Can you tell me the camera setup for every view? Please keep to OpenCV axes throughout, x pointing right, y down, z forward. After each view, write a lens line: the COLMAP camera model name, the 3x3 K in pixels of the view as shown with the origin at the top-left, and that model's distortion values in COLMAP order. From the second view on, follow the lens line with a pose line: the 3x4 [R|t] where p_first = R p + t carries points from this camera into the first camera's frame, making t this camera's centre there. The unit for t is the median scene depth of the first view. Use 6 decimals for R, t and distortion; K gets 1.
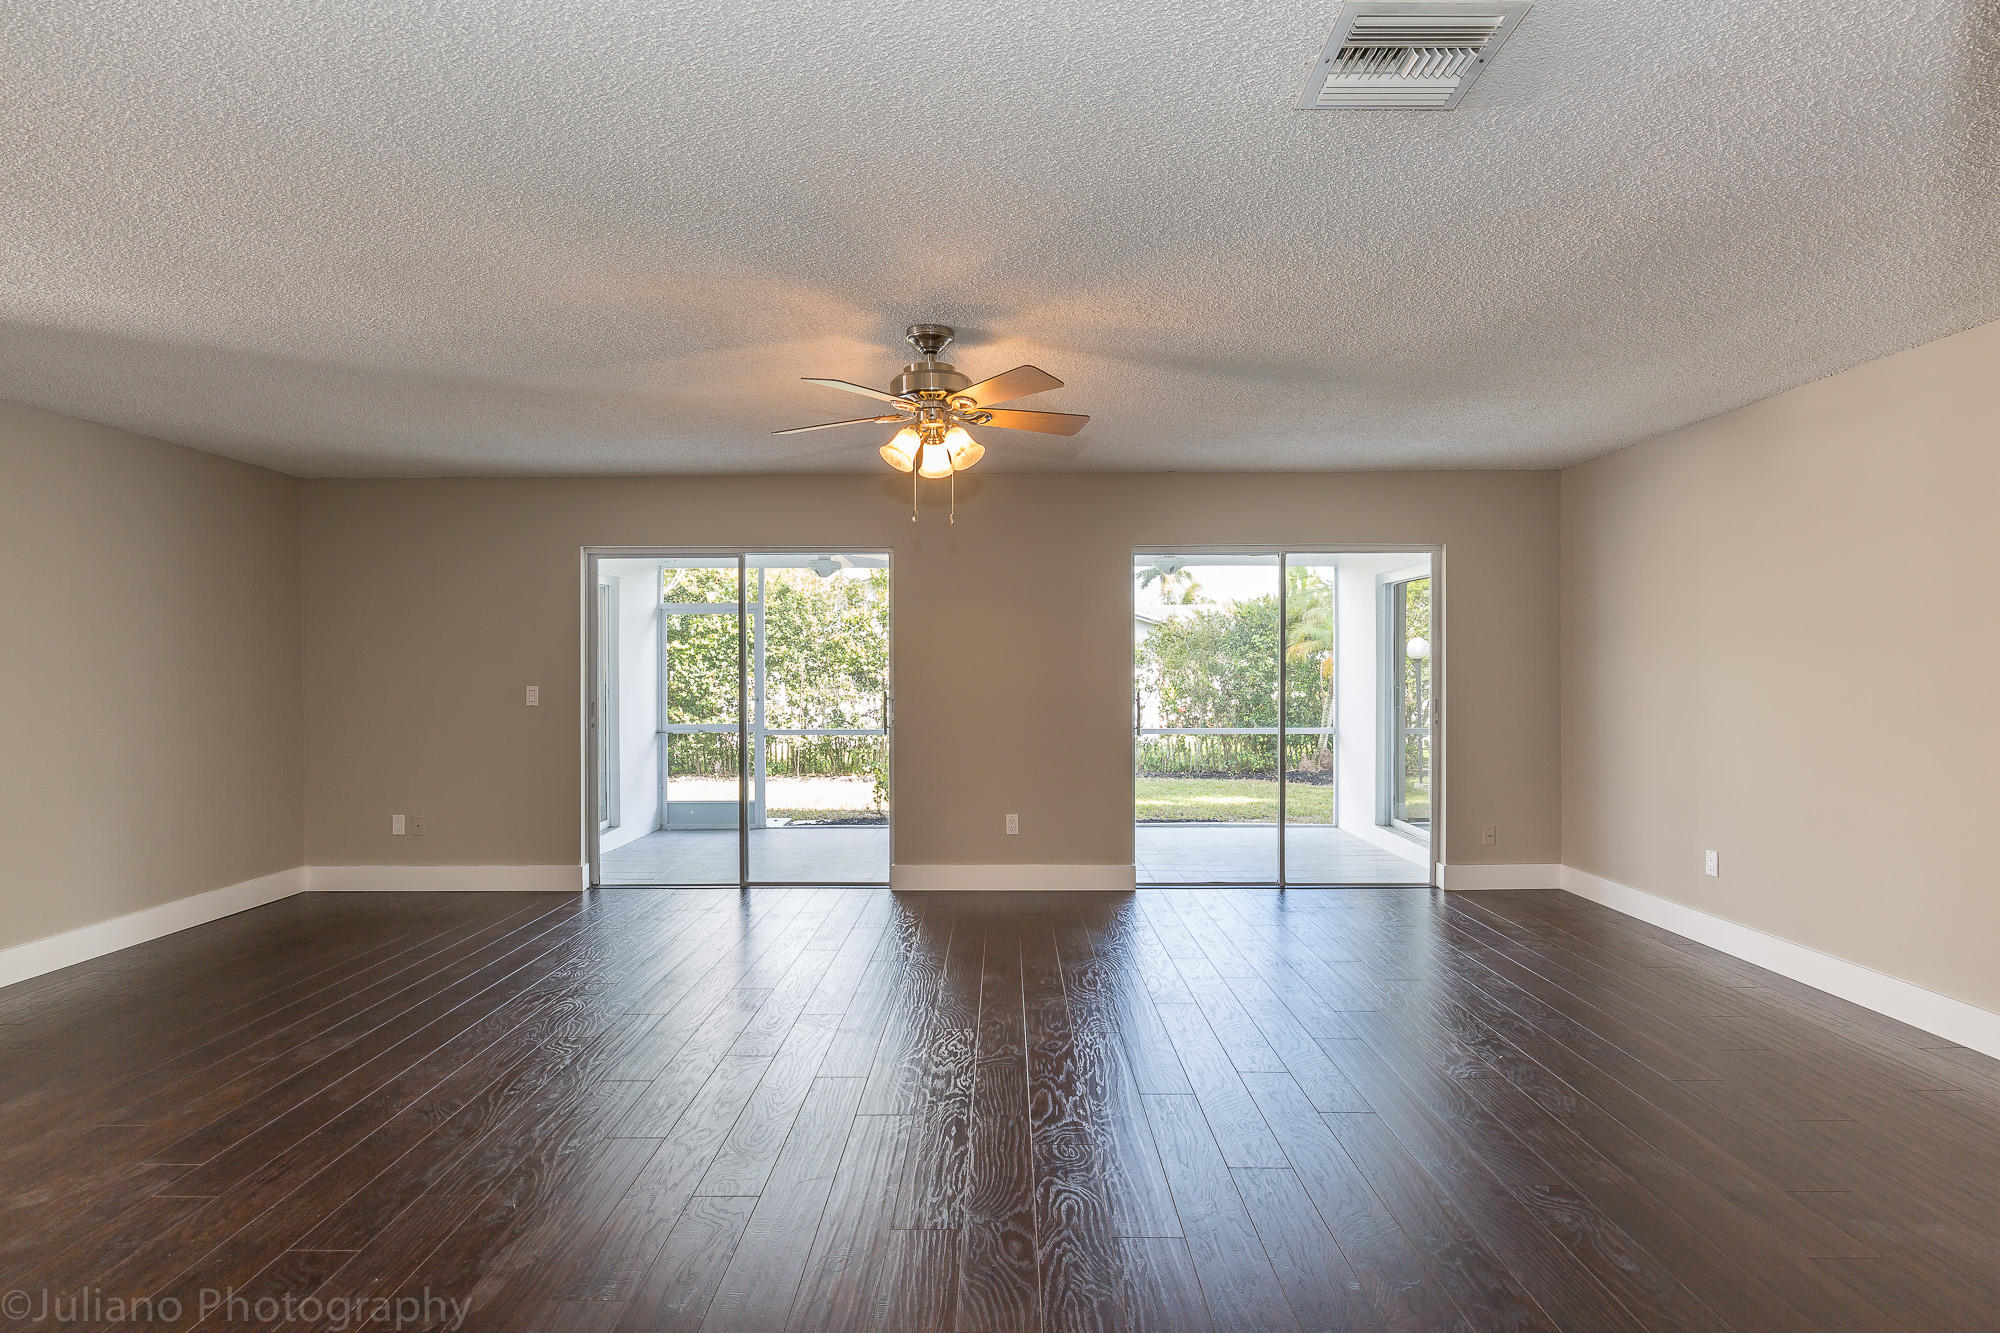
lens RADIAL K [[1031.6, 0, 963.8], [0, 1031.6, 678.7], [0, 0, 1]] dist [0.015812, -0.003232]
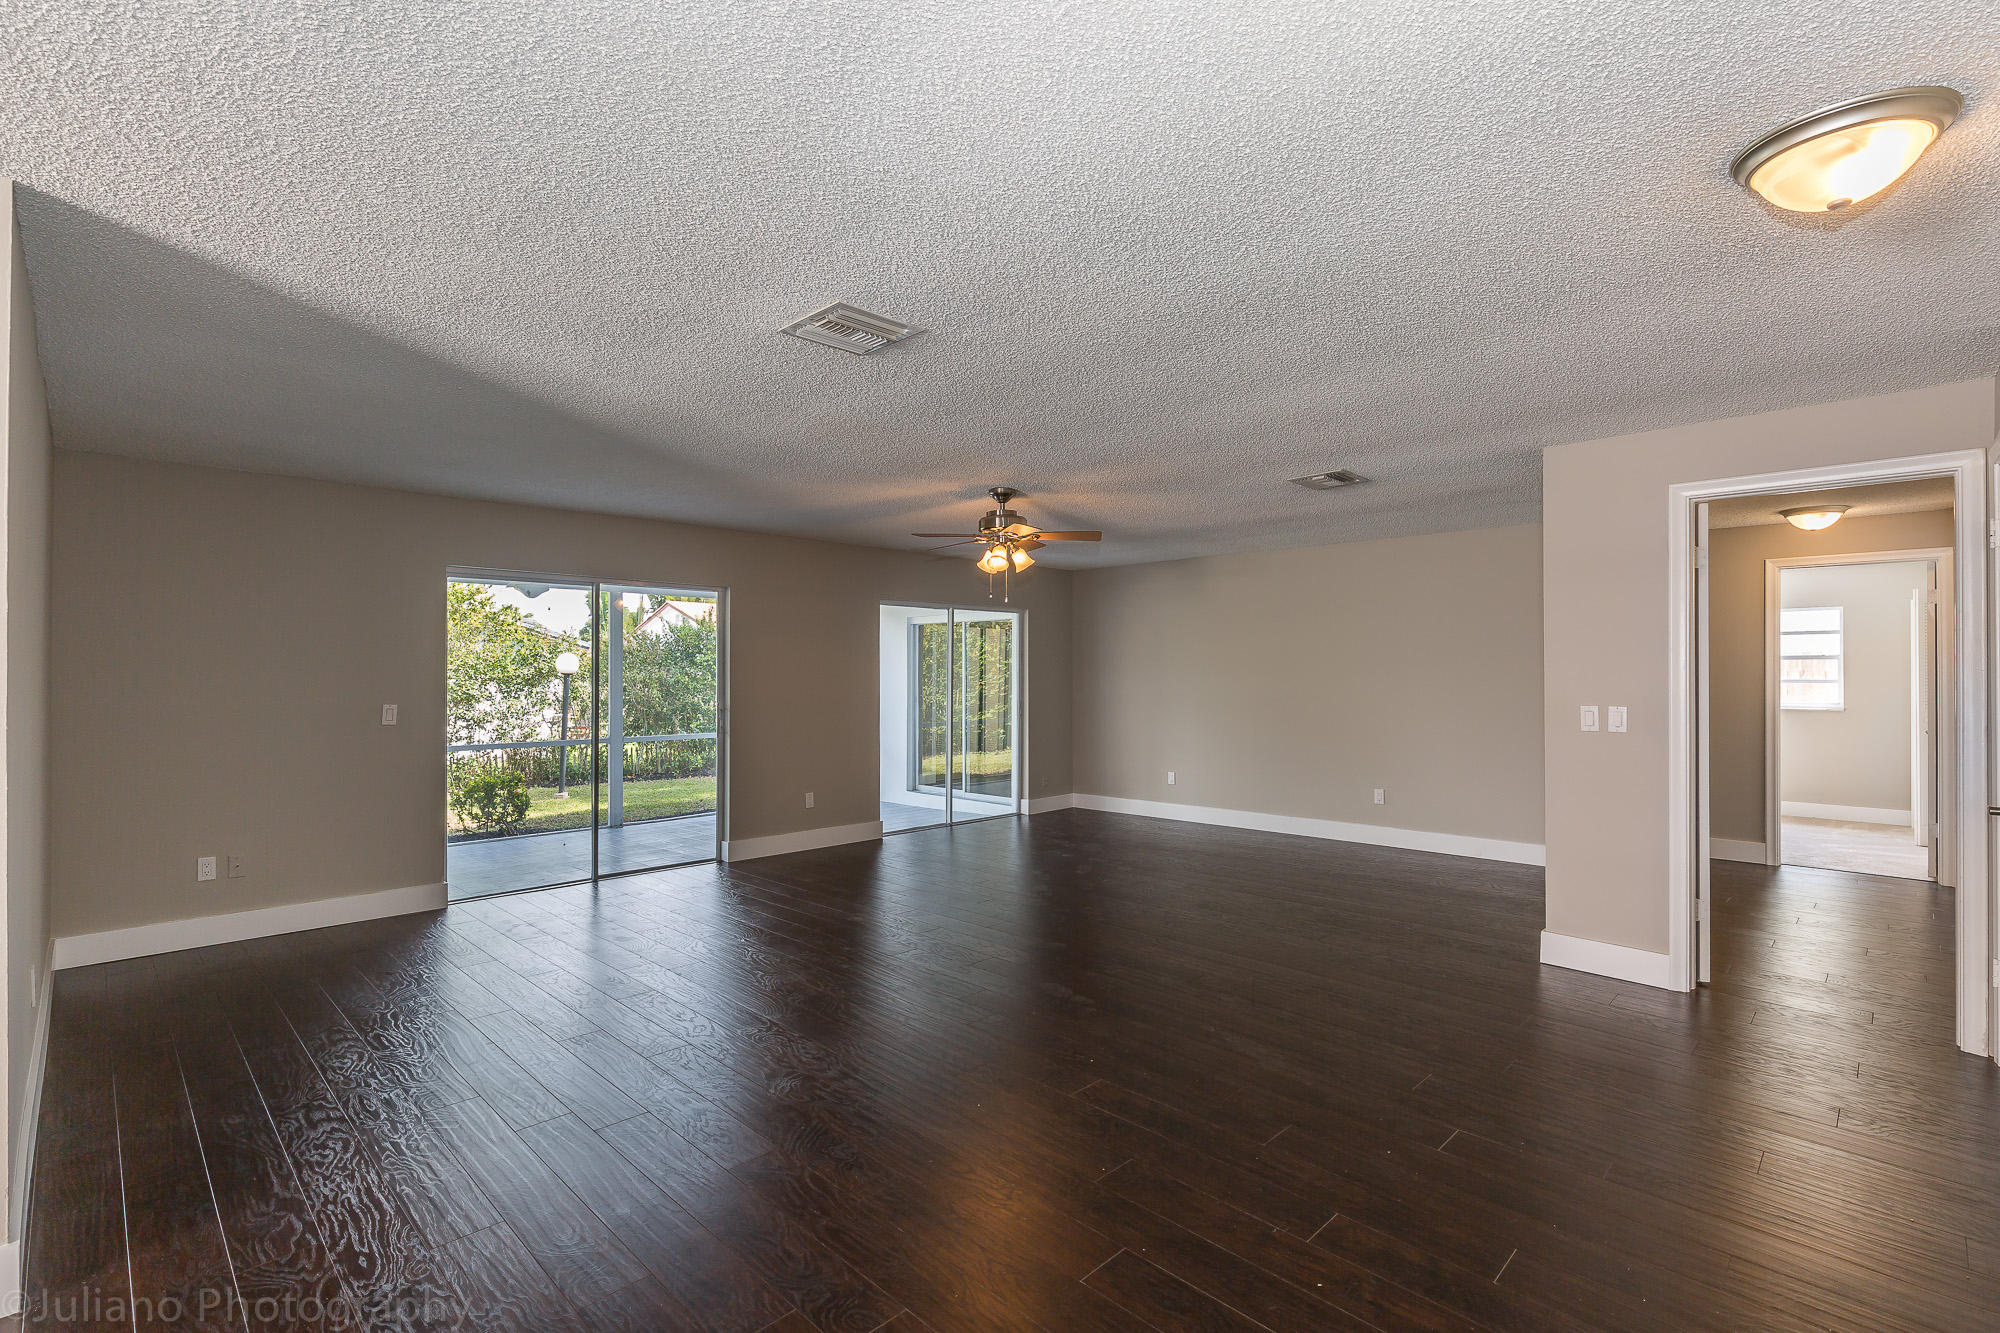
lens RADIAL K [[905.6, 0, 999.8], [0, 905.6, 673.1], [0, 0, 1]] dist [0.003004, -0.000316]
pose [[0.685934, 0.008793, 0.727611, -0.637258], [0.008928, 0.999750, -0.020498, 0.000140], [-0.727609, 0.020556, 0.685684, -0.000851]]
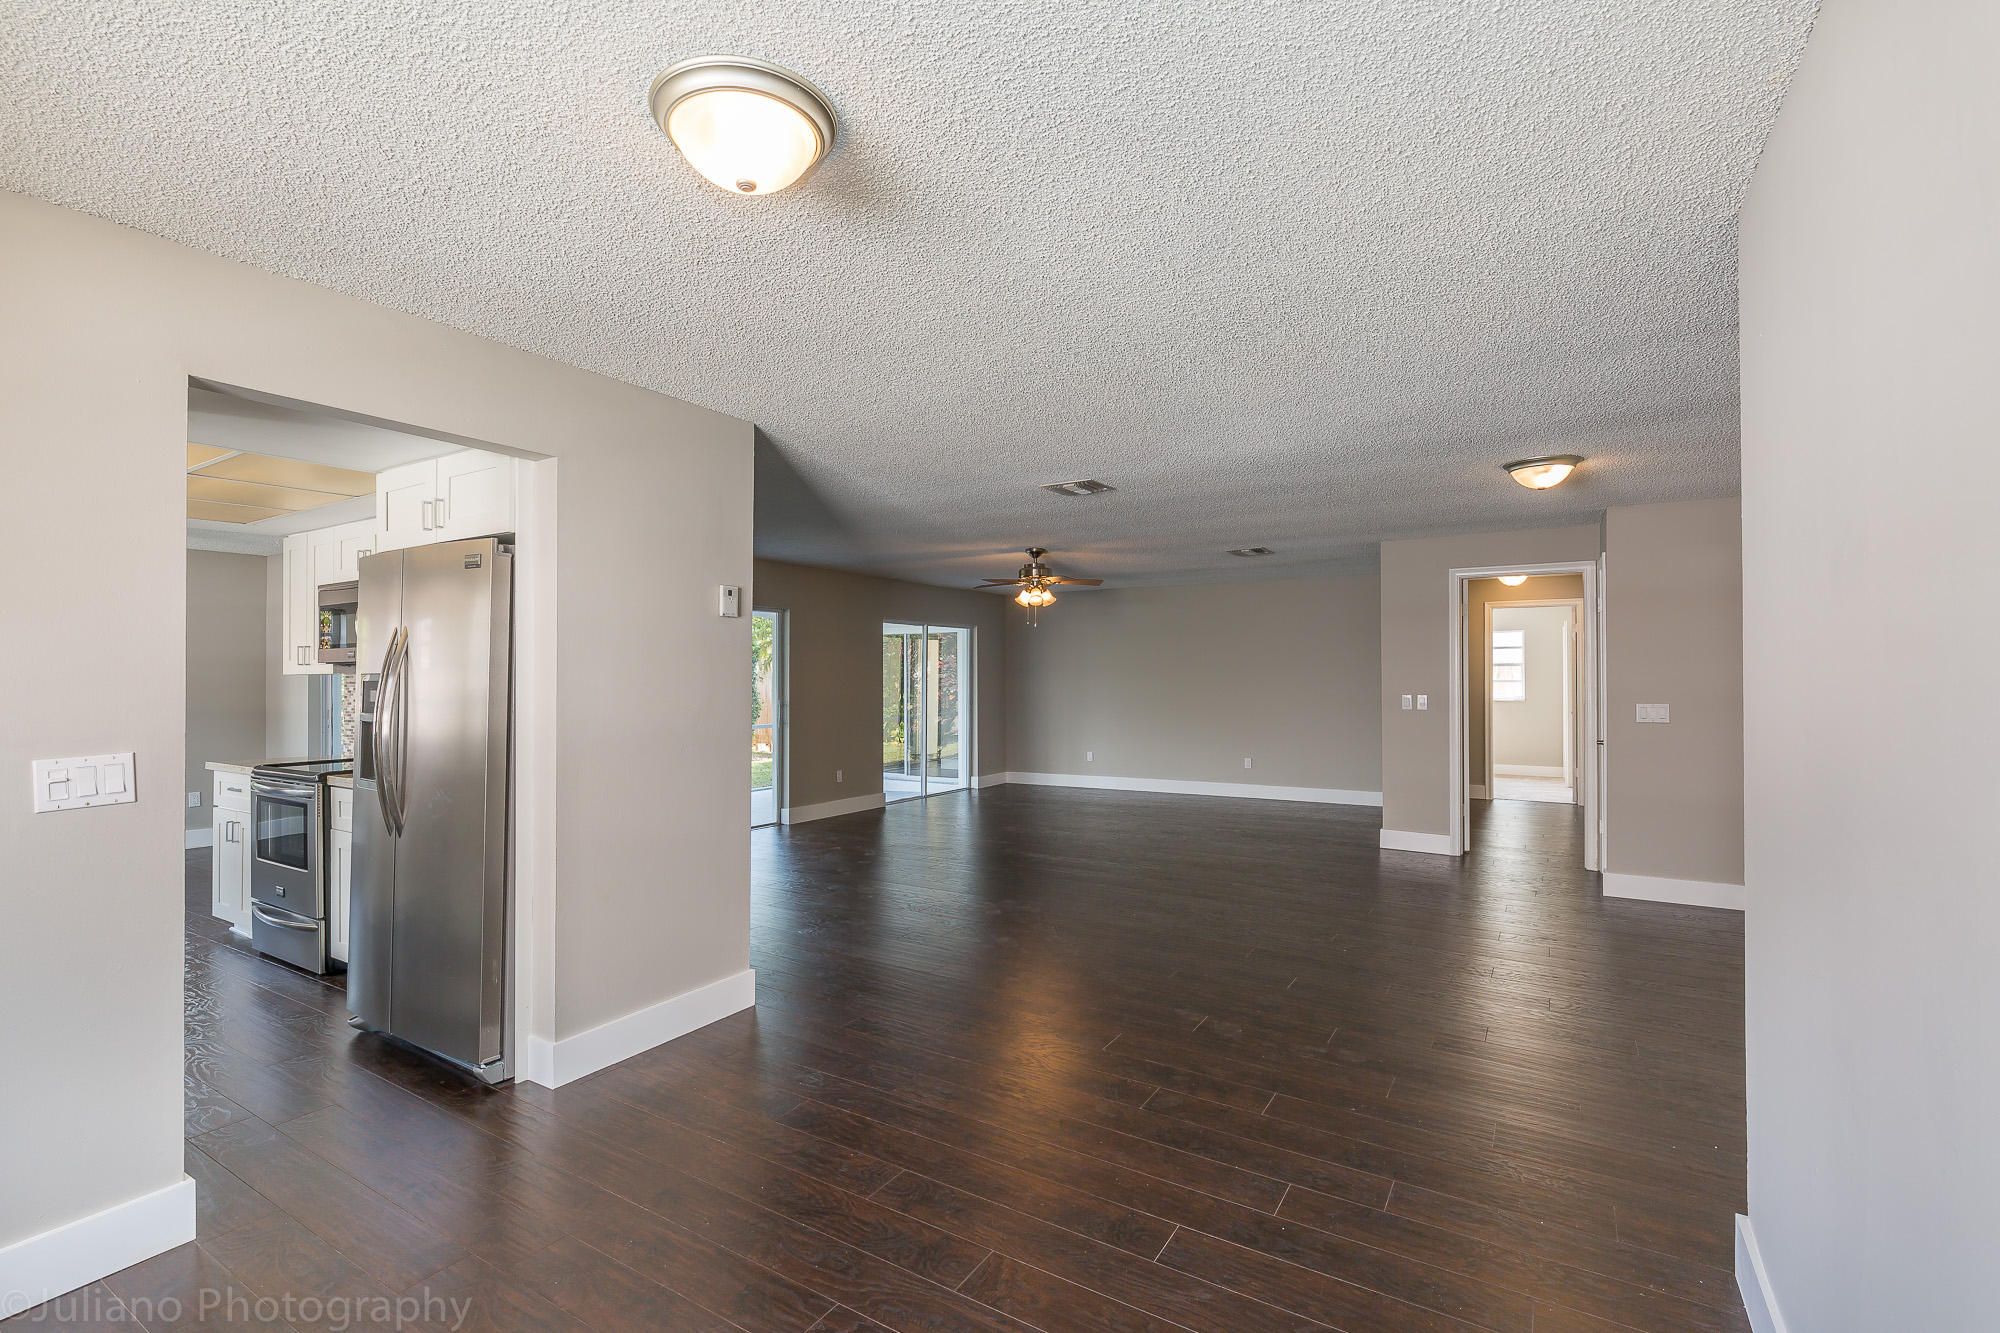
lens RADIAL K [[905.6, 0, 981.0], [0, 905.6, 677.2], [0, 0, 1]] dist [0.003004, -0.000316]
pose [[0.512631, 0.006764, 0.858582, -1.113576], [0.015592, 0.999731, -0.017185, 0.003827], [-0.858467, 0.022197, 0.512388, 0.017066]]
